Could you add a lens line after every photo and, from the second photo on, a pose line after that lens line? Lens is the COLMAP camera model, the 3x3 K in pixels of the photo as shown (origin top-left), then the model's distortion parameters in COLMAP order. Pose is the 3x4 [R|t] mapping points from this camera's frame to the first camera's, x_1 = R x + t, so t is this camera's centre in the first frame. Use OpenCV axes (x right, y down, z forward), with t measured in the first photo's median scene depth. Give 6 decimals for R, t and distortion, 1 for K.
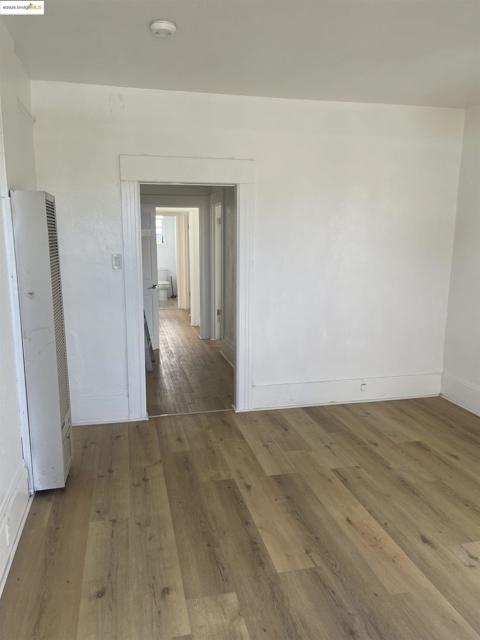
lens RADIAL K [[483.4, 0, 240.2], [0, 483.4, 322.6], [0, 0, 1]] dist [0.051731, -0.075895]
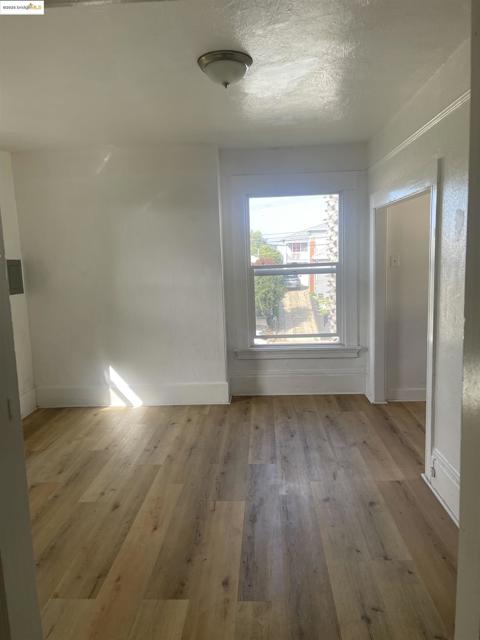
lens RADIAL K [[483.4, 0, 240.1], [0, 483.4, 322.5], [0, 0, 1]] dist [0.051731, -0.075895]
pose [[-0.959154, -0.014245, 0.282527, -0.228318], [0.073308, 0.952097, 0.296880, -0.296135], [-0.273222, 0.305465, -0.912163, 1.650213]]
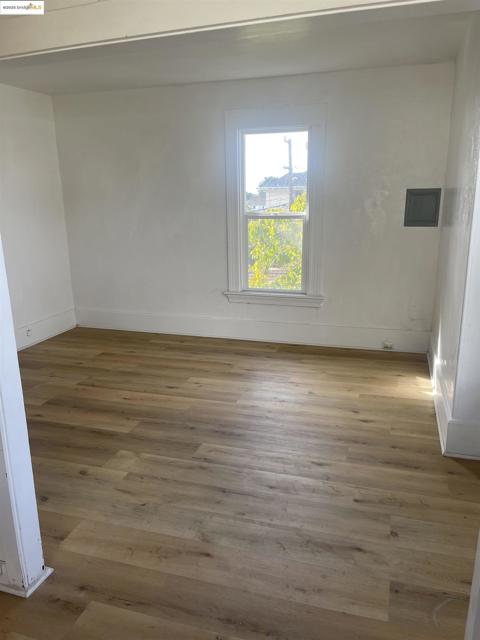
lens RADIAL K [[483.4, 0, 240.3], [0, 483.4, 321.2], [0, 0, 1]] dist [0.051731, -0.075895]
pose [[0.514746, -0.228001, 0.826469, -0.696343], [0.167946, 0.972129, 0.163583, 0.000761], [-0.840732, 0.054599, 0.538692, -0.078328]]
